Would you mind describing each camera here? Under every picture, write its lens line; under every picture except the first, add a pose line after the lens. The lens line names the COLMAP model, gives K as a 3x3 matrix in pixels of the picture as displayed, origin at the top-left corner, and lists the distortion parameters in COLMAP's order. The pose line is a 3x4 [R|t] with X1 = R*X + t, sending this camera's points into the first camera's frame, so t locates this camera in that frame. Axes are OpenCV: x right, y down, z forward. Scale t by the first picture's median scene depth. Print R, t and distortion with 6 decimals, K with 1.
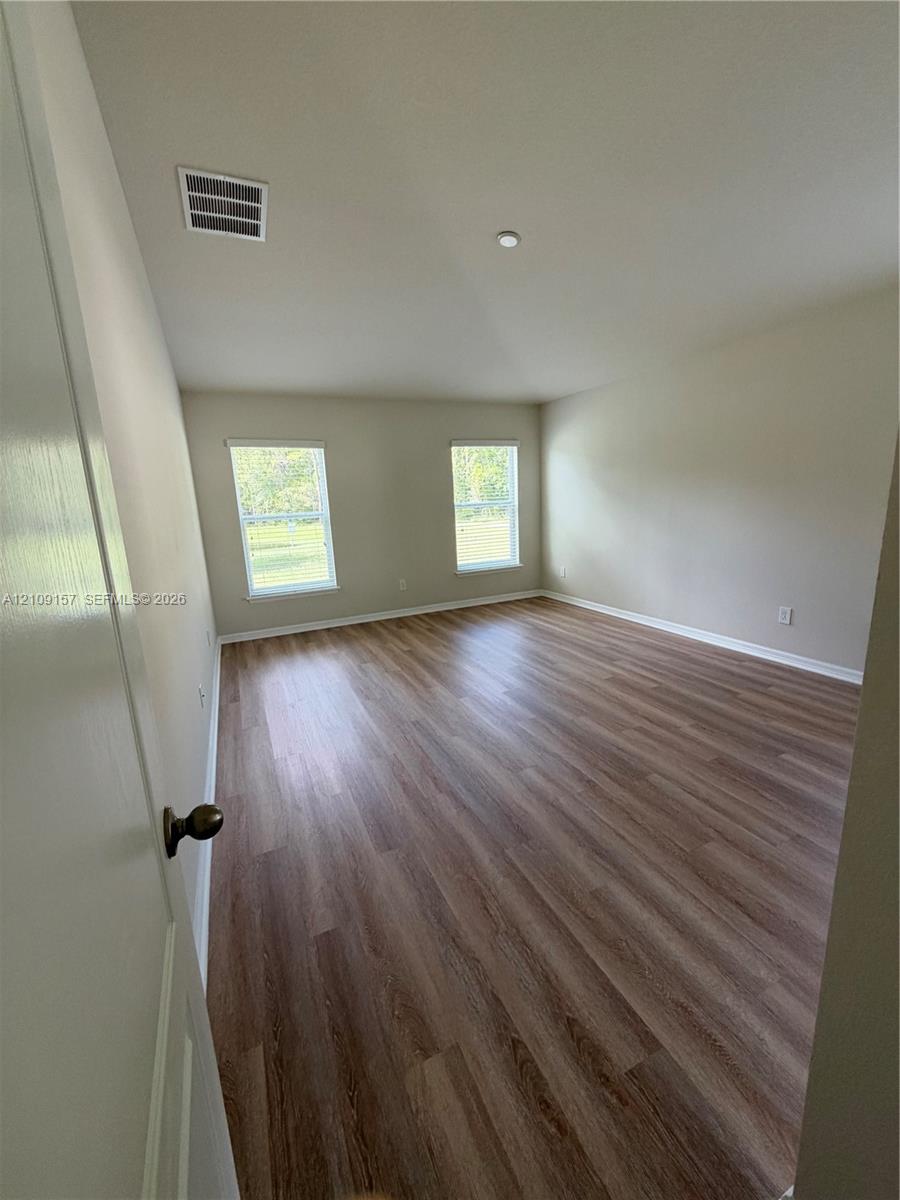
lens RADIAL K [[478.9, 0, 449.0], [0, 478.9, 597.7], [0, 0, 1]] dist [-0.003170, -0.000034]
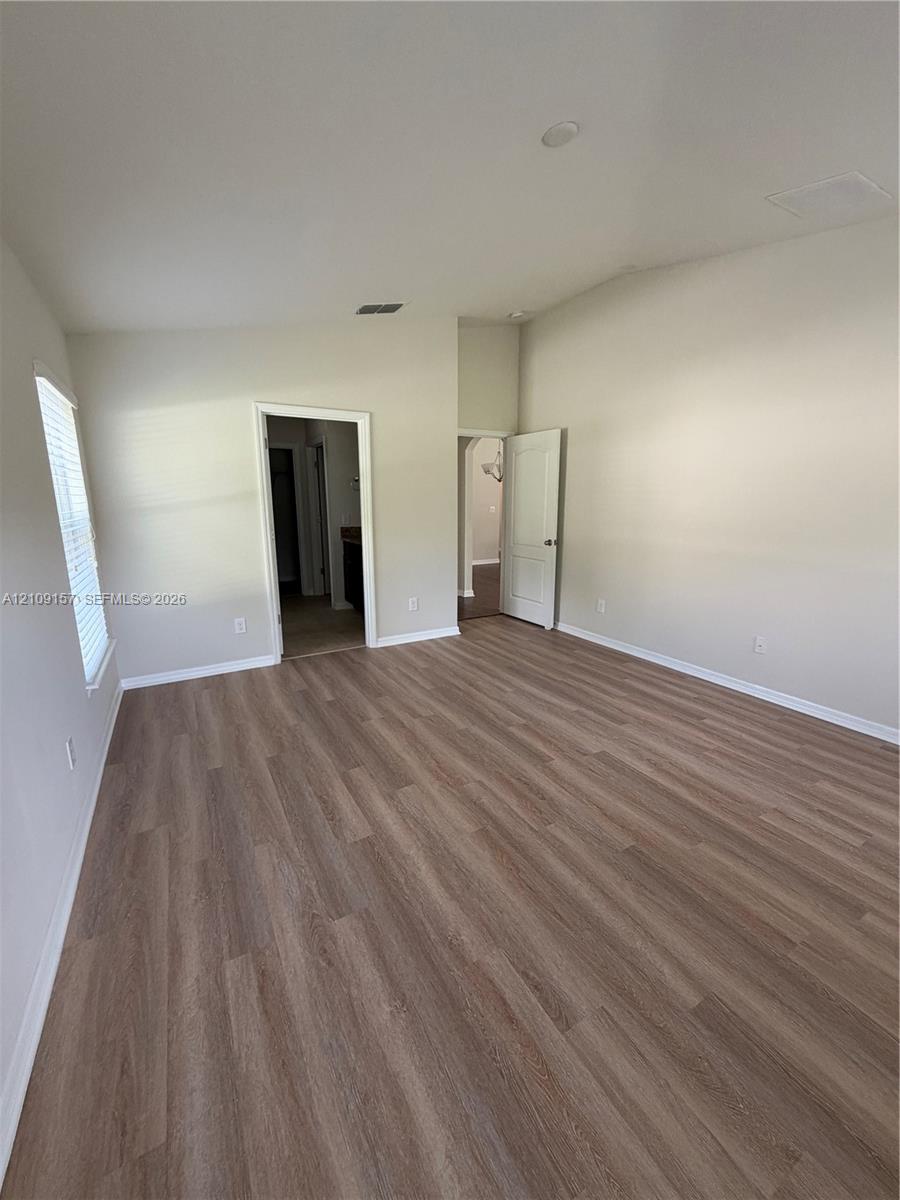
lens RADIAL K [[478.9, 0, 449.5], [0, 478.9, 599.2], [0, 0, 1]] dist [-0.003170, -0.000034]
pose [[-0.994548, 0.068602, -0.078538, 0.365581], [0.031025, 0.913696, 0.405213, -0.406813], [0.099558, 0.400567, -0.910843, 1.804853]]
